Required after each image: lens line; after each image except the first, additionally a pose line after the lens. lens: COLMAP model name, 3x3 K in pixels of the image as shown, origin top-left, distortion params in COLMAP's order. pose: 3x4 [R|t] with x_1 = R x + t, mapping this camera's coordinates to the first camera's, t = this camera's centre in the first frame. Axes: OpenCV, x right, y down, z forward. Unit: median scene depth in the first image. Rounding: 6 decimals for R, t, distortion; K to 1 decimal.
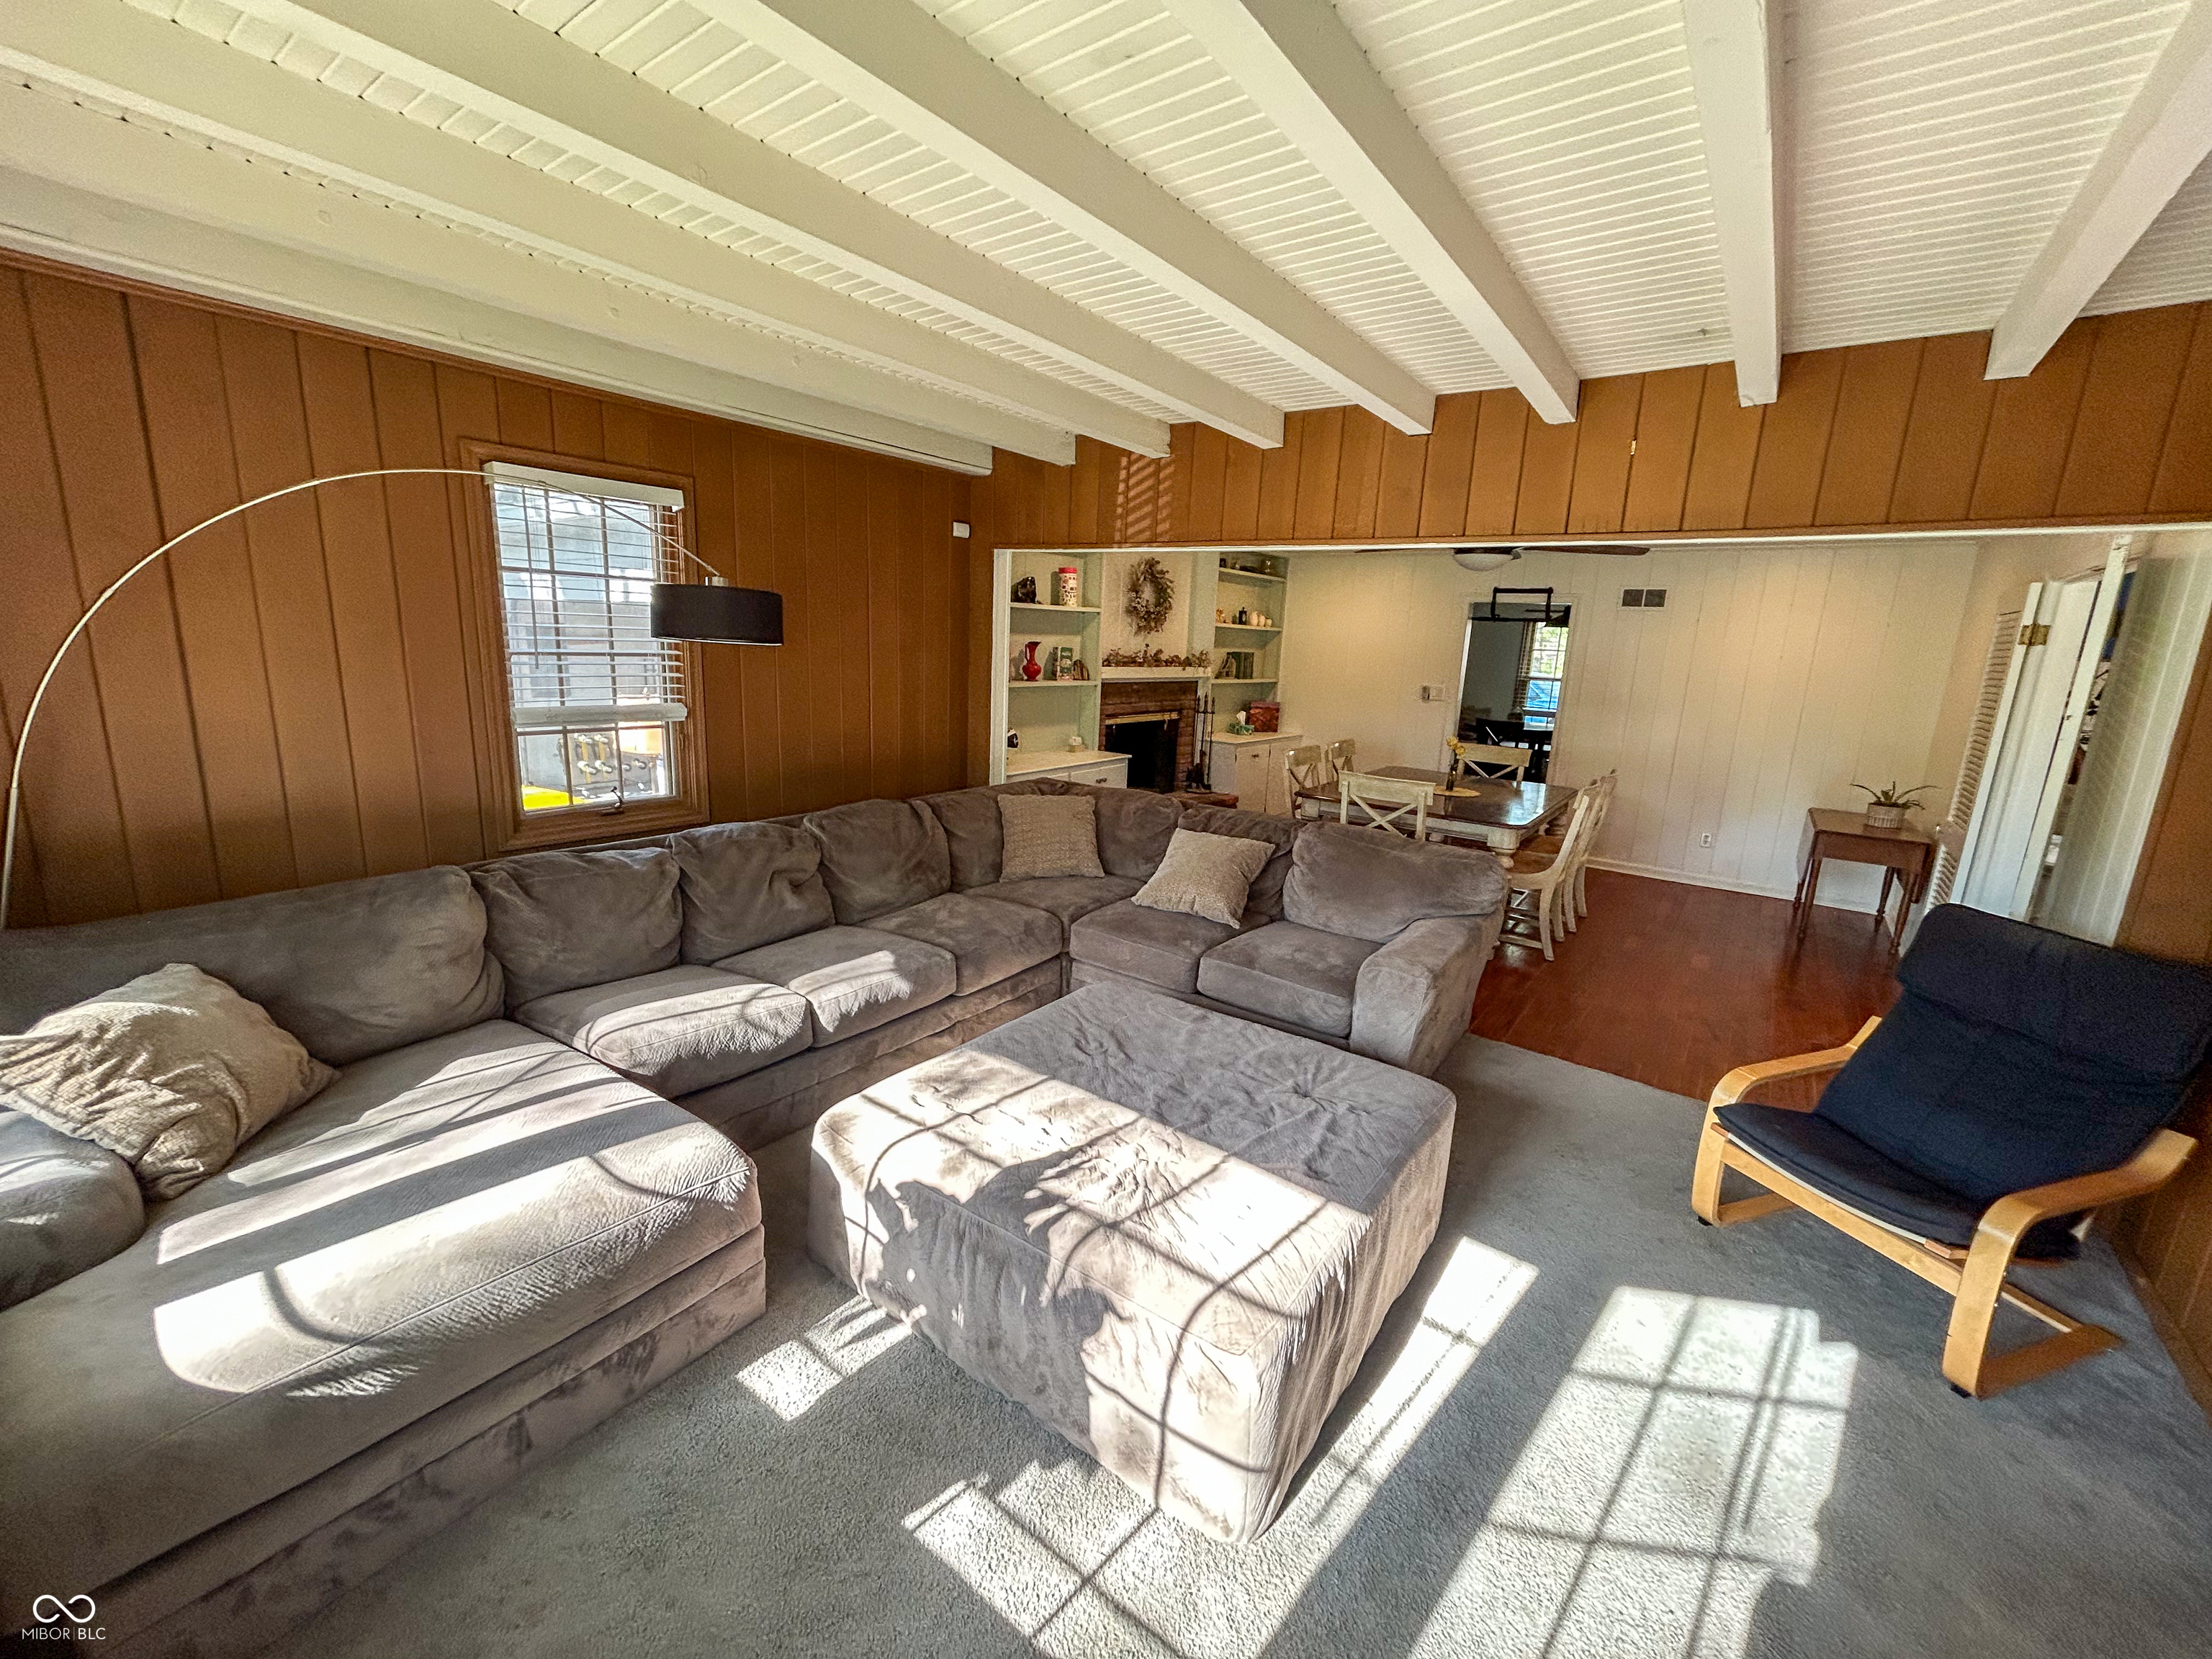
lens RADIAL K [[892.9, 0, 1117.3], [0, 892.9, 829.5], [0, 0, 1]] dist [0.002231, 0.000045]
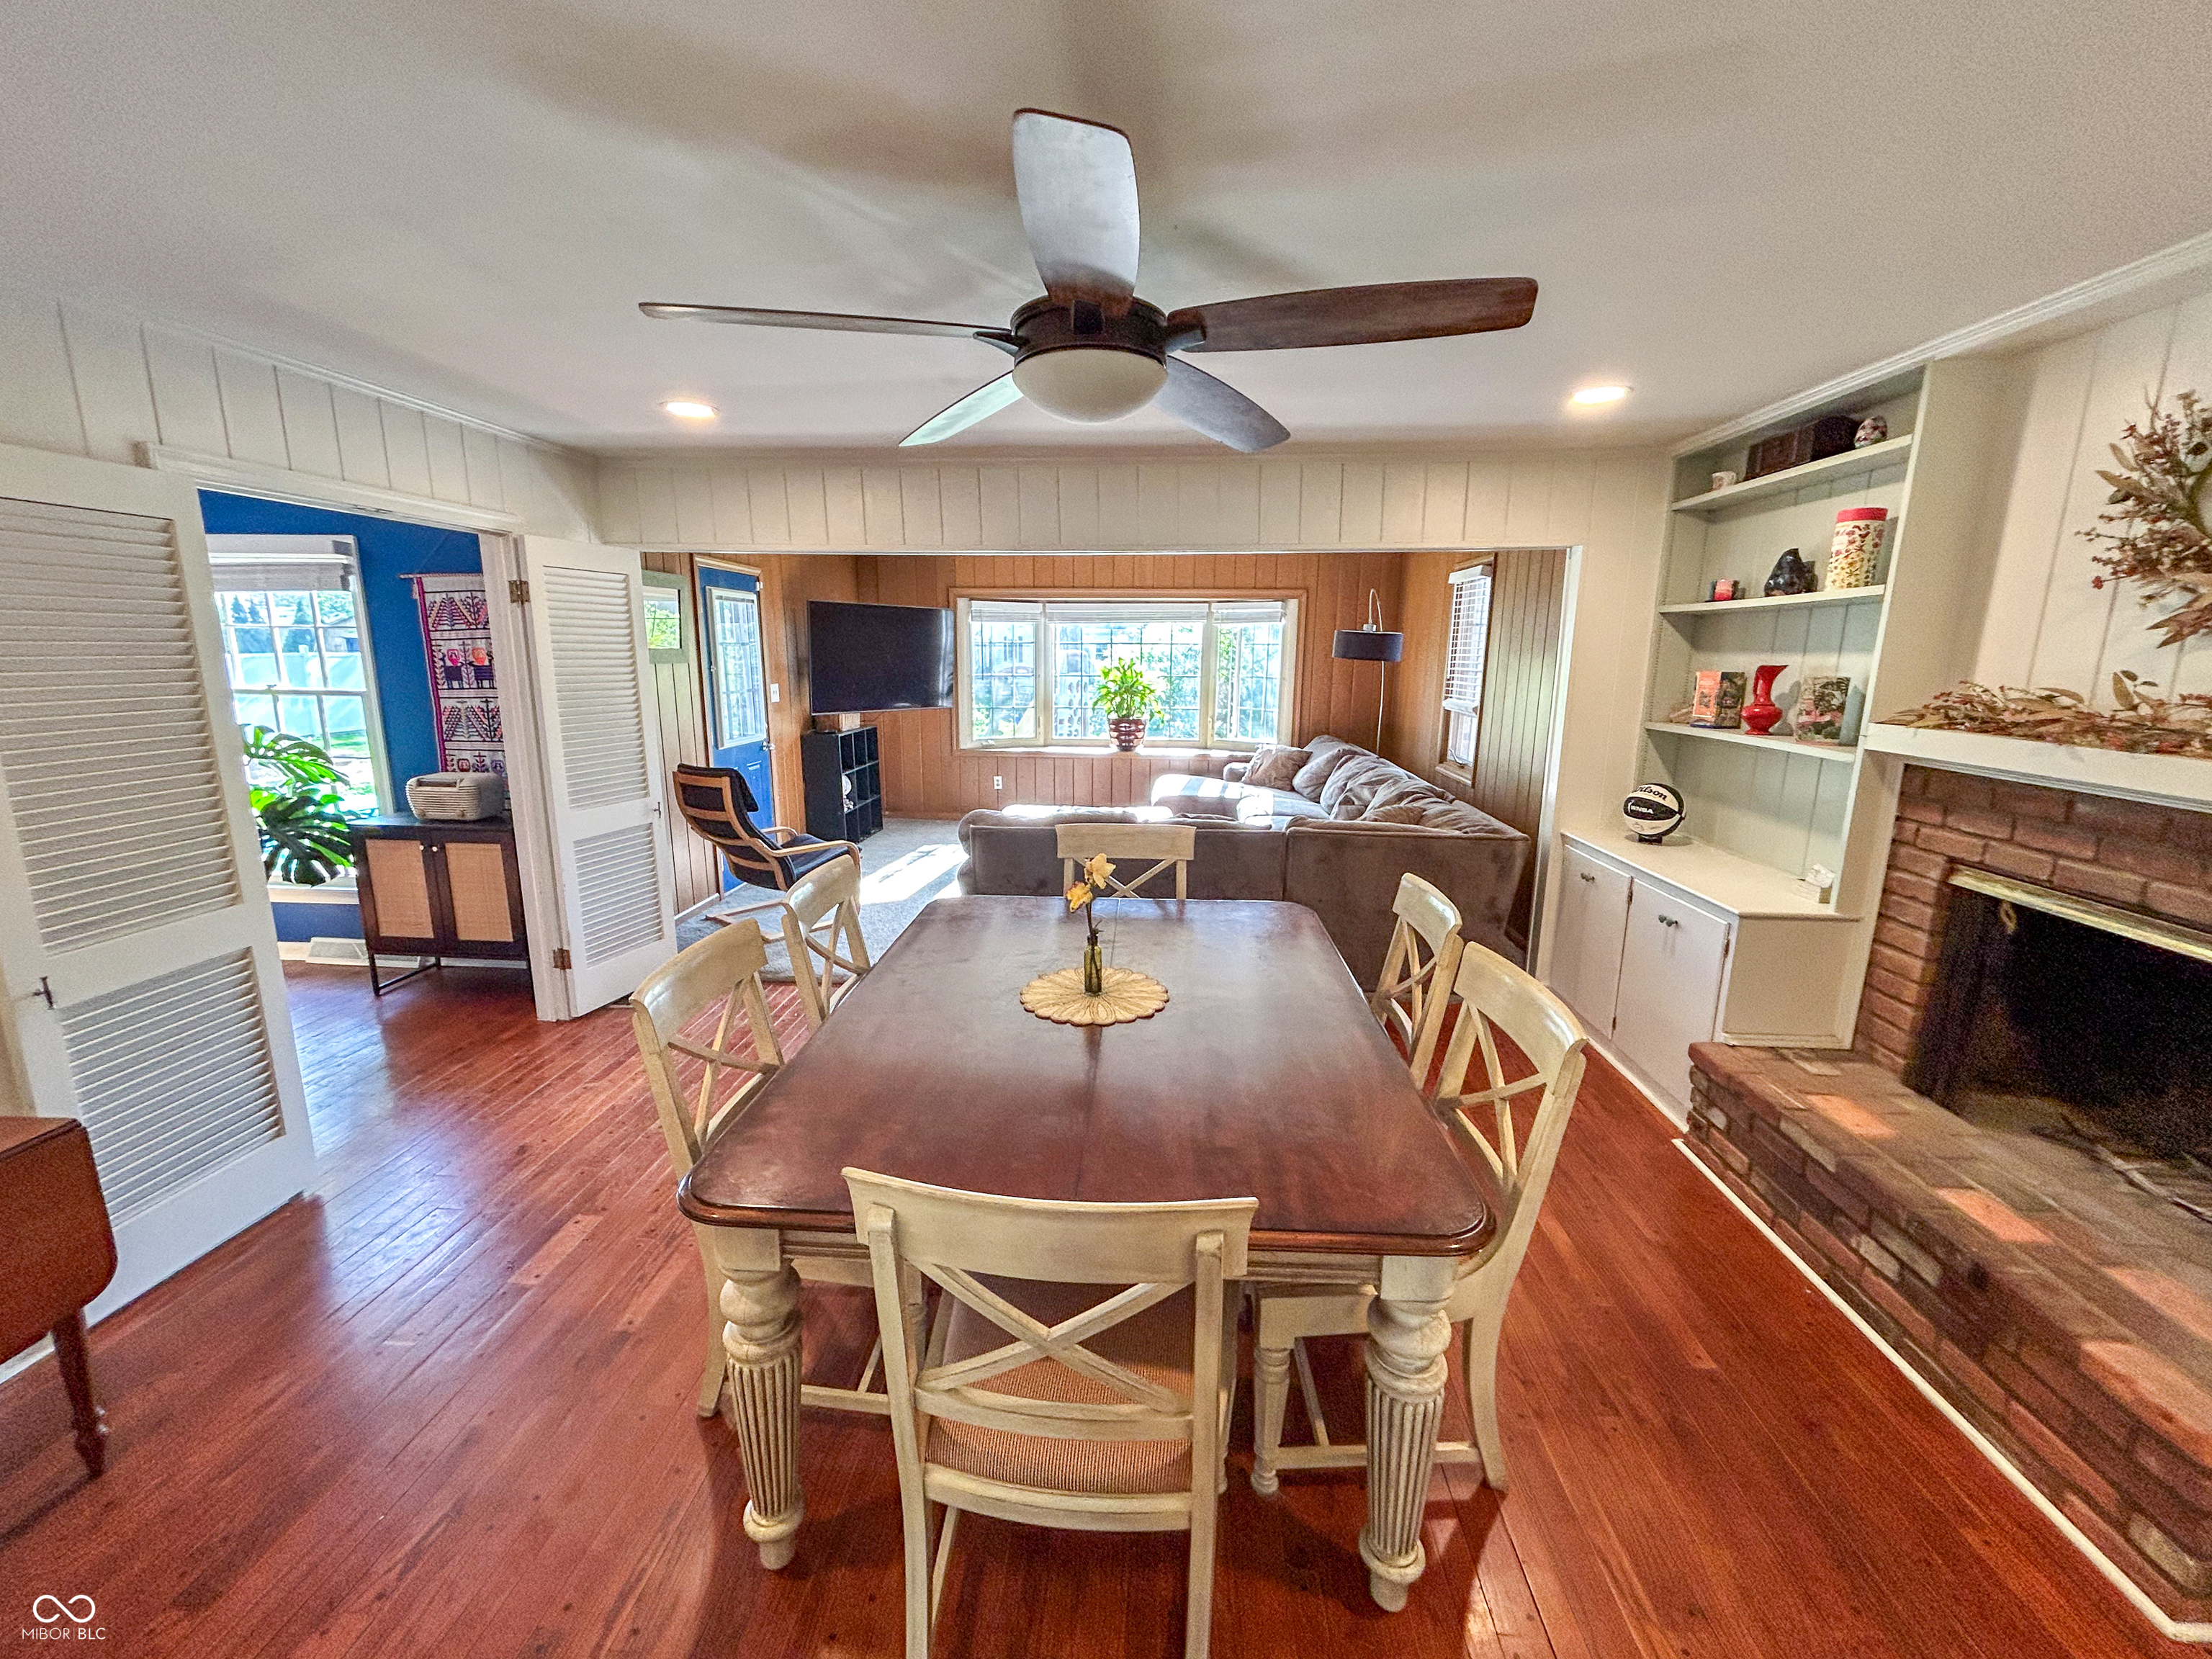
lens RADIAL K [[908.2, 0, 1120.6], [0, 908.2, 828.2], [0, 0, 1]] dist [-0.000414, -0.000063]
pose [[-0.837091, 0.056550, -0.544133, 0.469489], [-0.161124, 0.925039, 0.344009, -0.207411], [0.522798, 0.375640, -0.765230, 1.064531]]
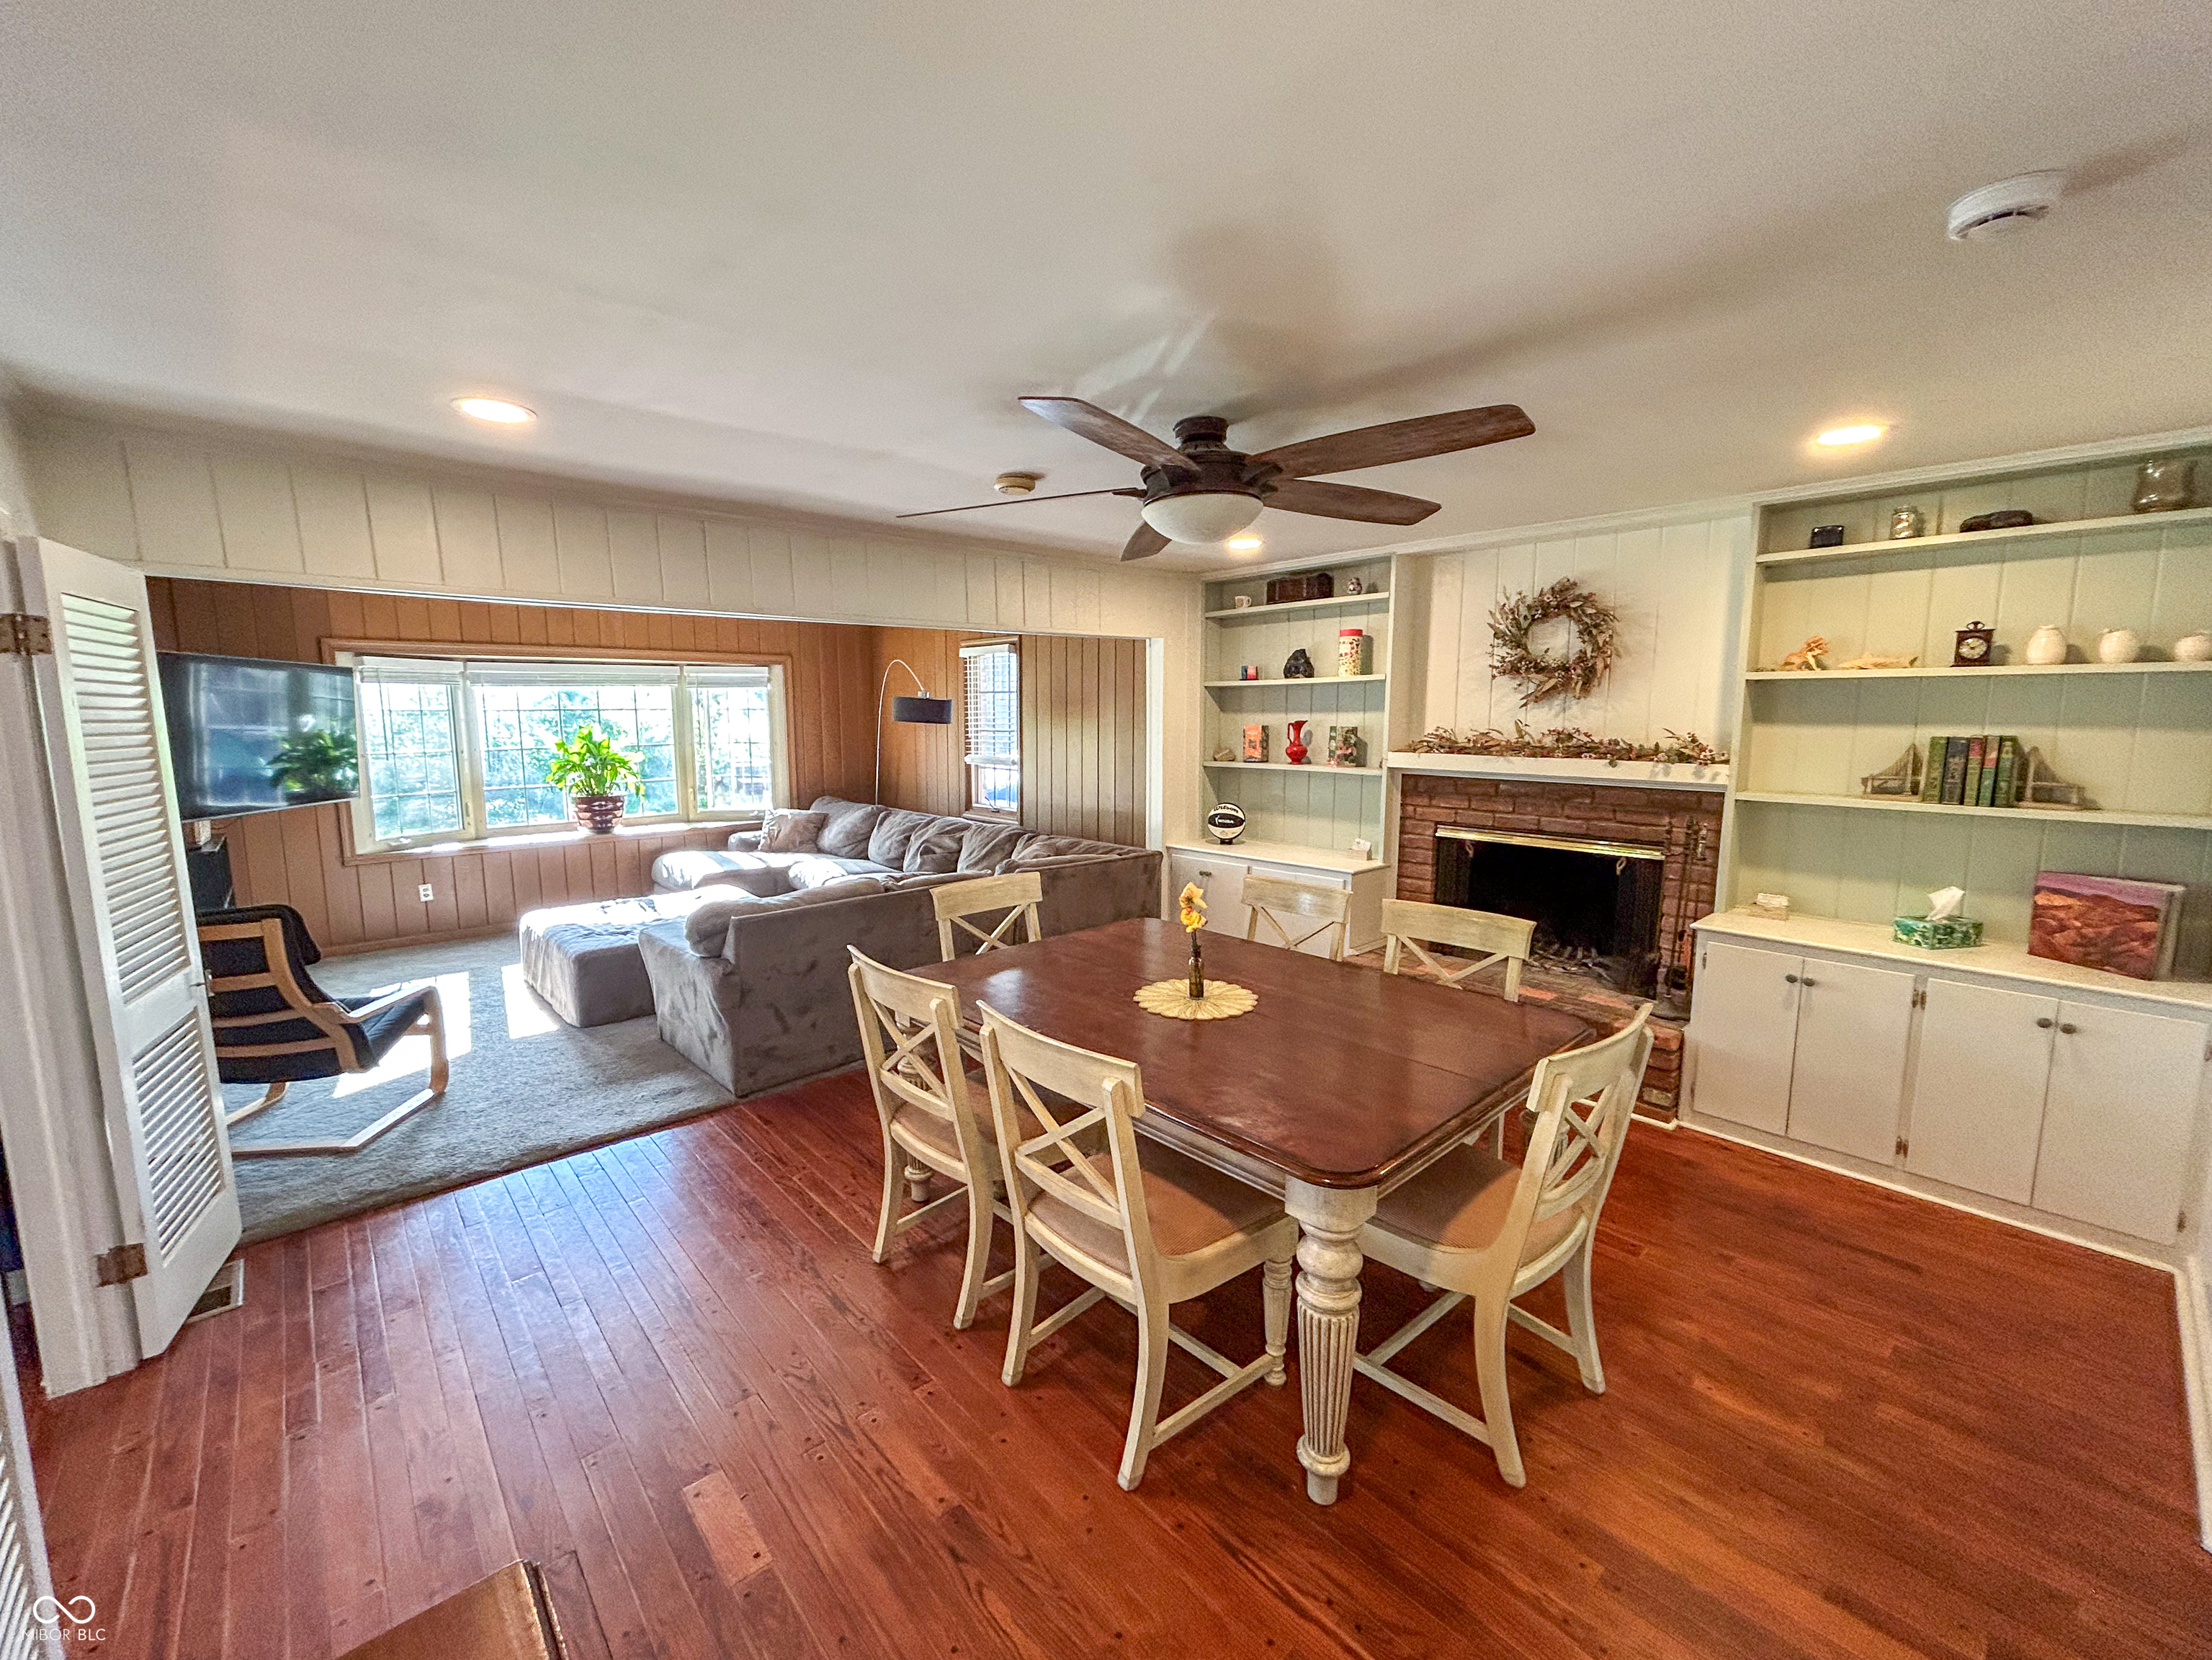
lens RADIAL K [[893.0, 0, 1117.3], [0, 893.0, 830.0], [0, 0, 1]] dist [0.002231, 0.000045]
pose [[-0.186944, 0.087387, -0.978476, 0.686999], [-0.215446, 0.968140, 0.127626, -0.151611], [0.958455, 0.234667, -0.162161, 0.843161]]
